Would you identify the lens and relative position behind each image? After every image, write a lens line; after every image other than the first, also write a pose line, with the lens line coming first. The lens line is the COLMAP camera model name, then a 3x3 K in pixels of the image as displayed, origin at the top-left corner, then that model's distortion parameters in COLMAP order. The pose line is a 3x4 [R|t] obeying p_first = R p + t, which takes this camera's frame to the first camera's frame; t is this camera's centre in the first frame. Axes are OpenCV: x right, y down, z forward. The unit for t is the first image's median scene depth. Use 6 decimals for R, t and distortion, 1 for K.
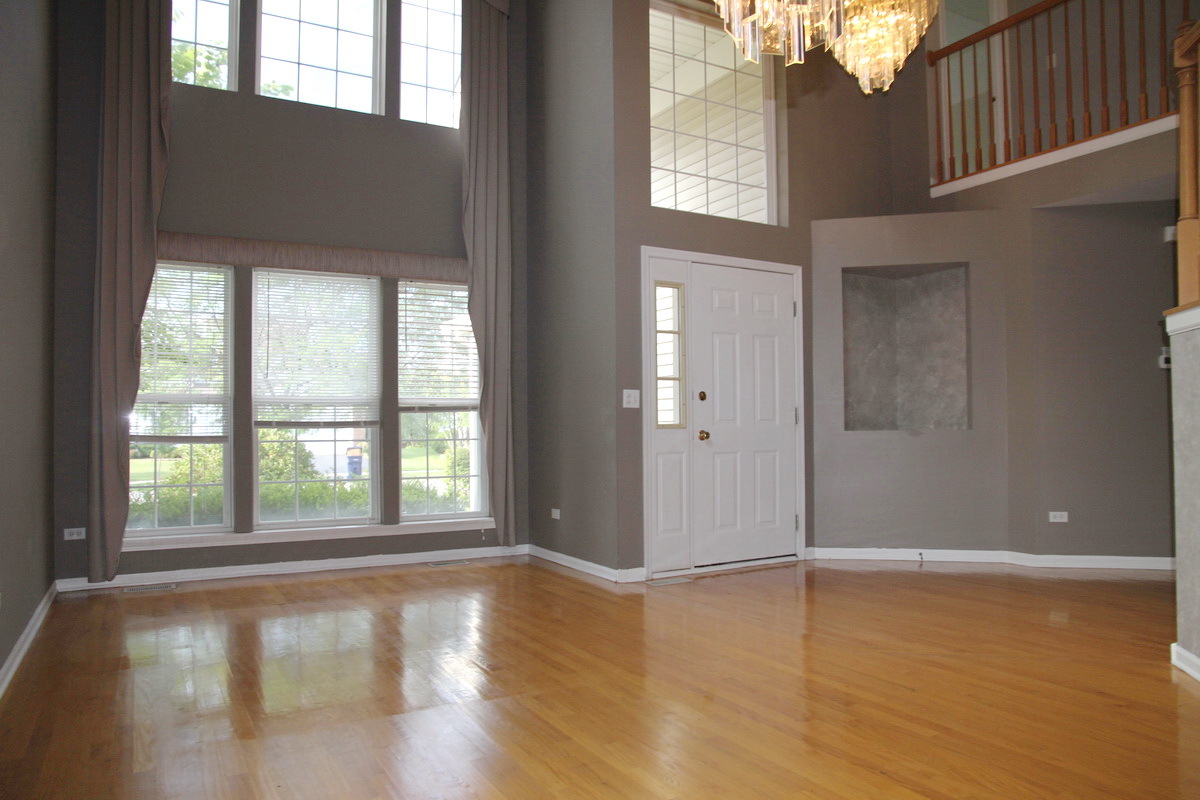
lens RADIAL K [[815.5, 0, 601.2], [0, 815.5, 407.6], [0, 0, 1]] dist [-0.096343, 0.007746]
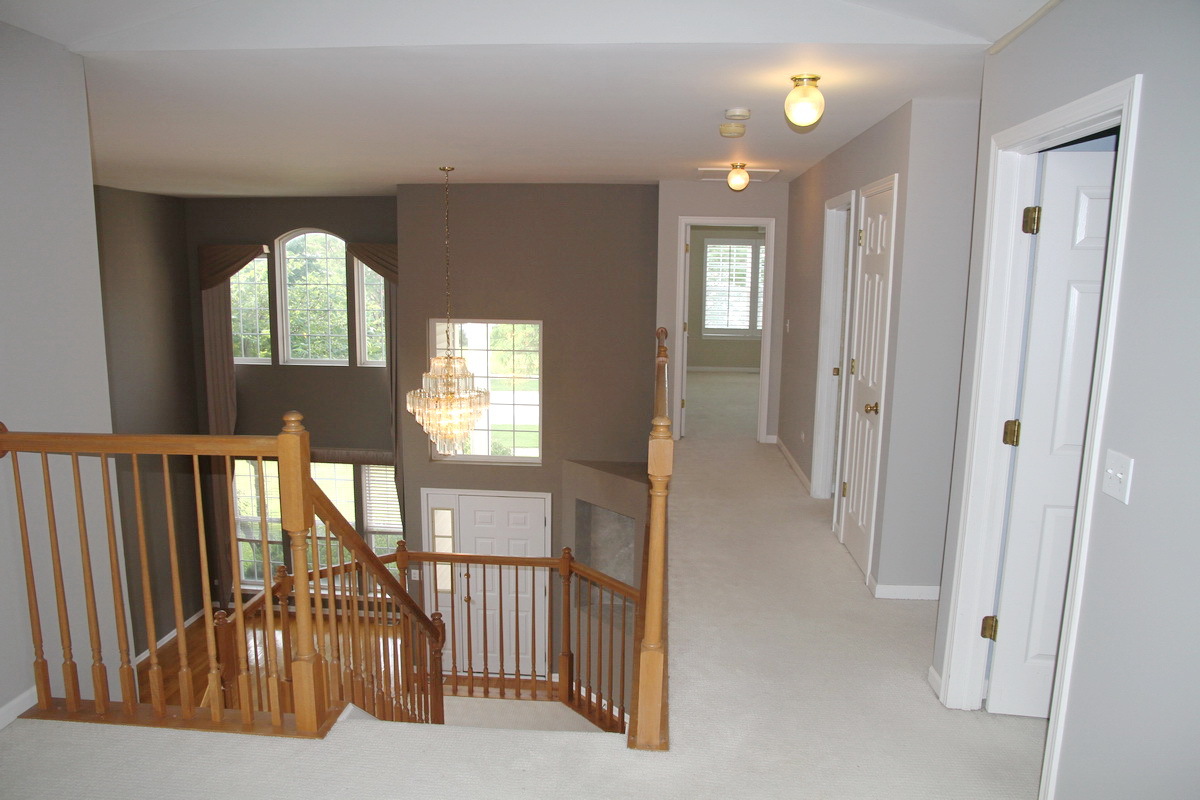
lens RADIAL K [[815.5, 0, 599.6], [0, 815.5, 399.3], [0, 0, 1]] dist [-0.096343, 0.007746]
pose [[0.831817, 0.108239, -0.544393, 1.082862], [-0.009923, 0.983545, 0.180392, -0.597778], [0.554961, -0.144651, 0.819204, -0.104039]]
